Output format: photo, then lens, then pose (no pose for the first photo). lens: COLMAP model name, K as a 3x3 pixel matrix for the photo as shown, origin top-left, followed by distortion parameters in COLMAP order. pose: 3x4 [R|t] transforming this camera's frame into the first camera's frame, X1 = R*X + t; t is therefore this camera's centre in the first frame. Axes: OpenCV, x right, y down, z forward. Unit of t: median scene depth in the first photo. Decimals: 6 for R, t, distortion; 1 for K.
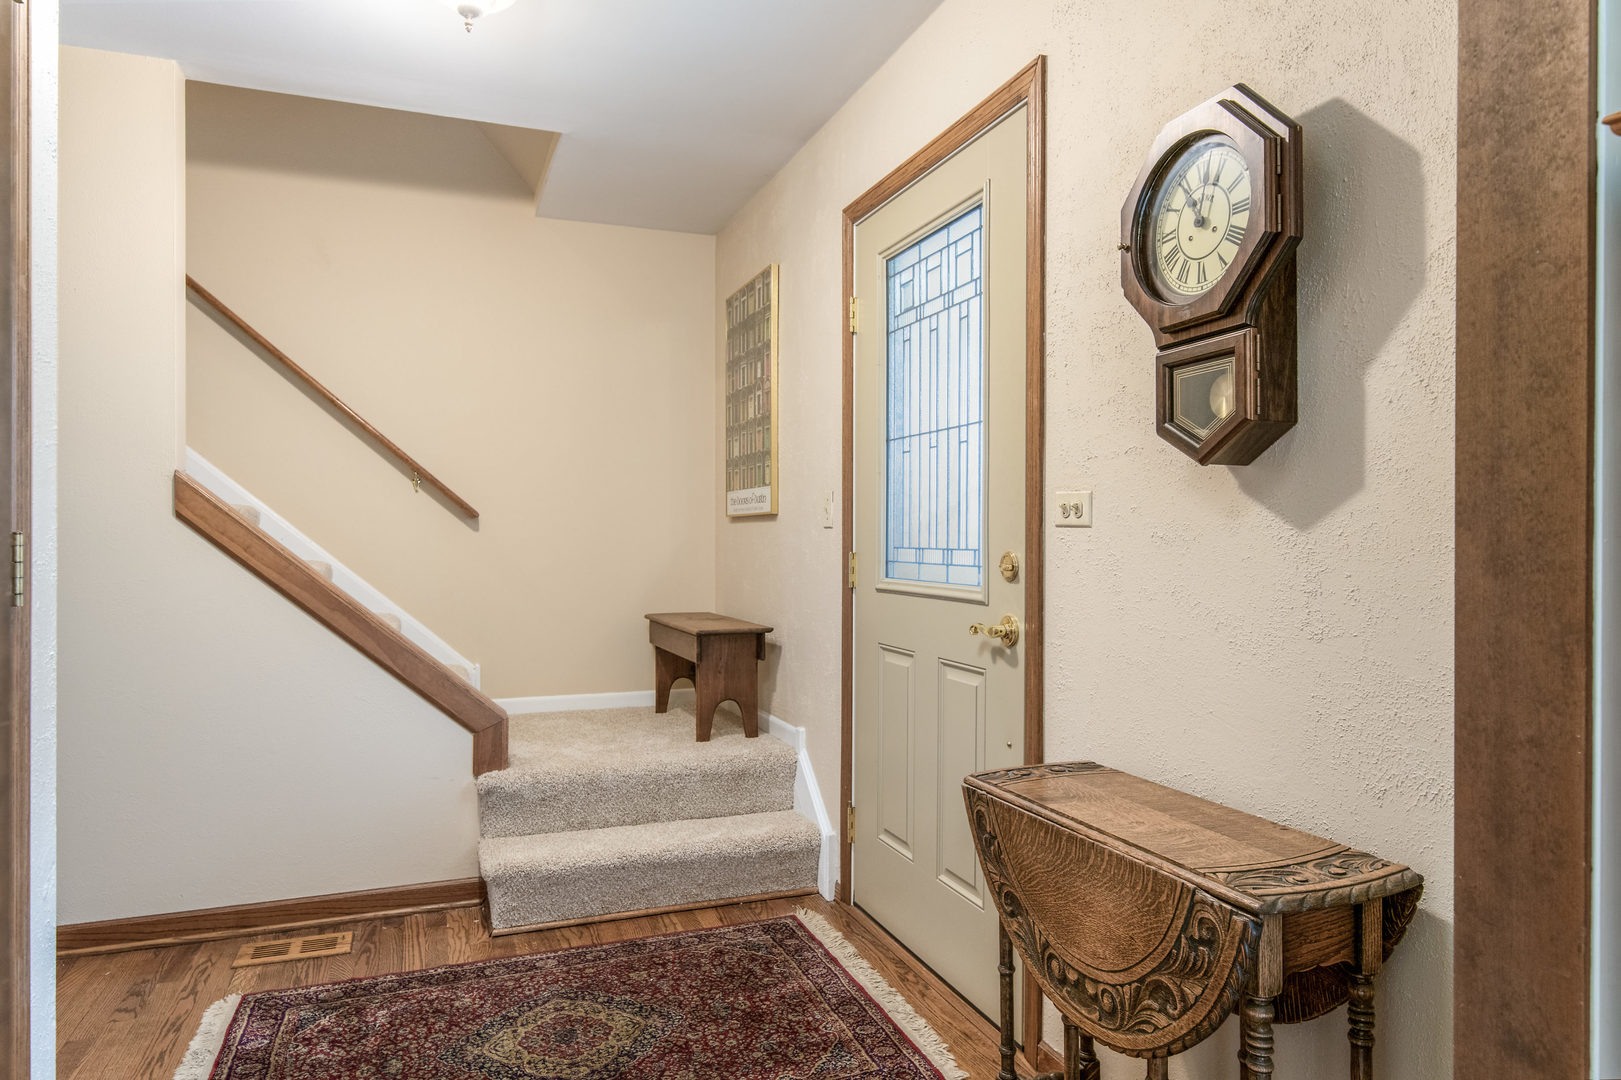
lens RADIAL K [[997.3, 0, 808.0], [0, 997.3, 540.7], [0, 0, 1]] dist [0.004430, 0.000490]
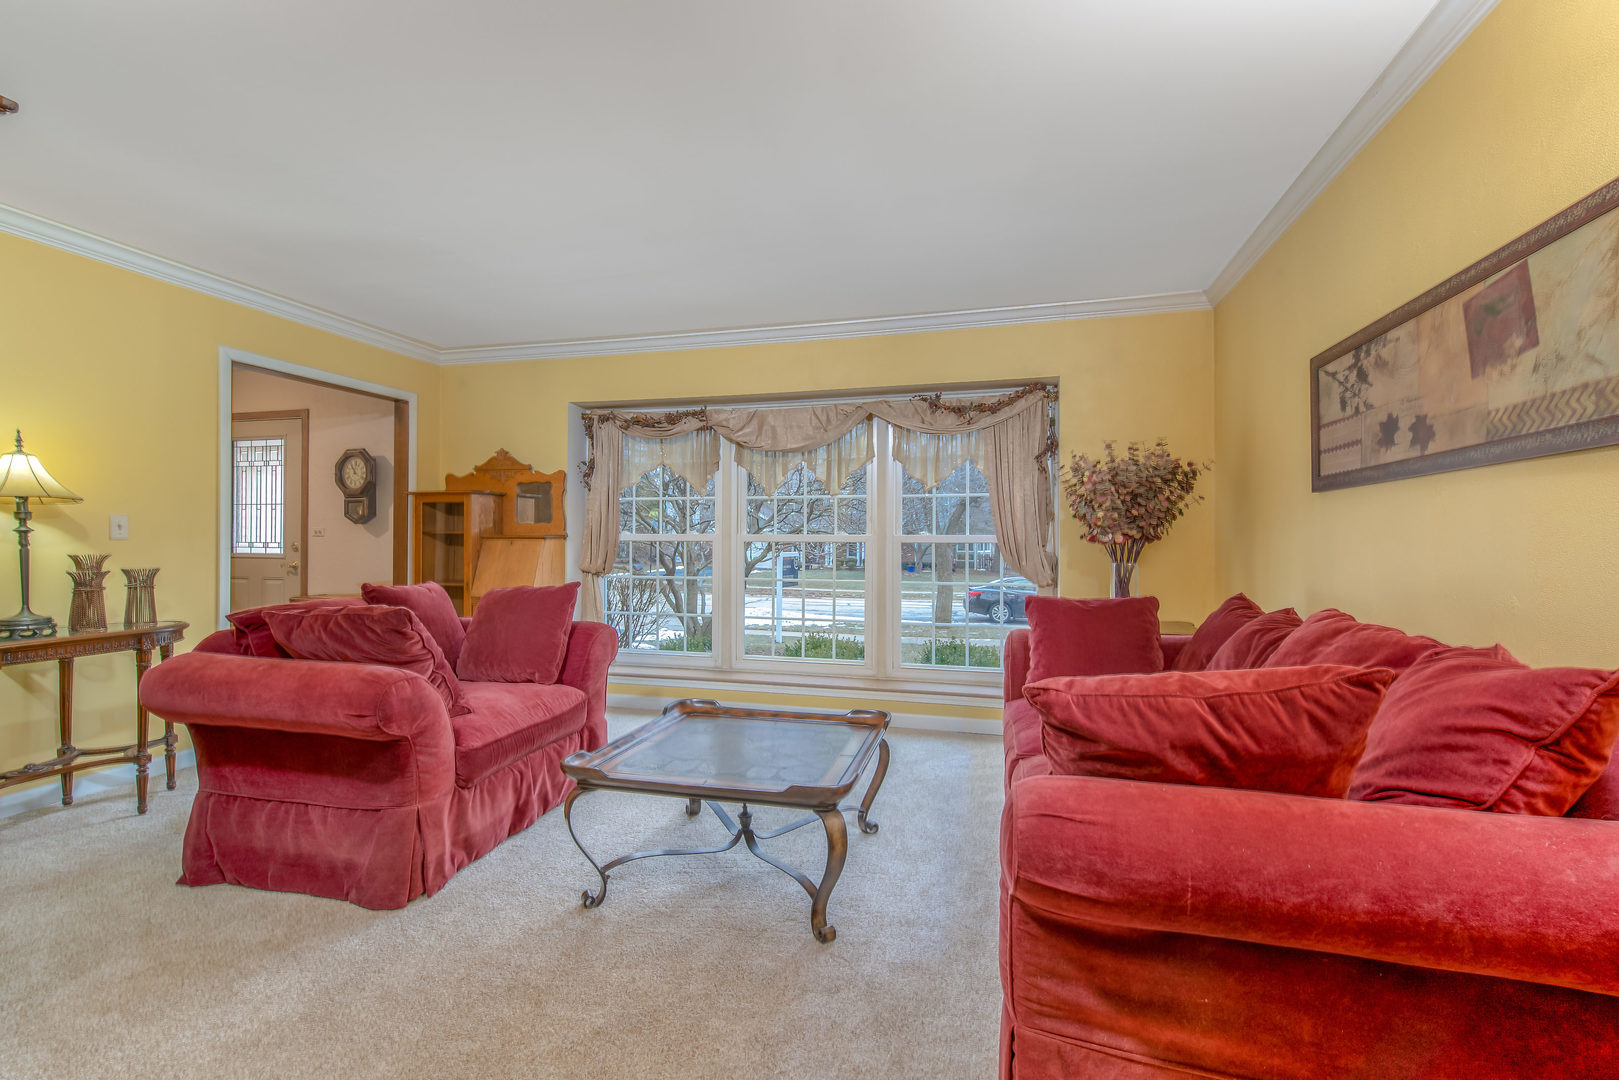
lens RADIAL K [[708.5, 0, 807.2], [0, 708.5, 544.1], [0, 0, 1]] dist [0.009574, -0.000861]
pose [[0.600435, -0.001376, 0.799672, -0.748723], [0.001604, 0.999999, 0.000517, 0.016983], [-0.799672, 0.000973, 0.600436, -2.022310]]
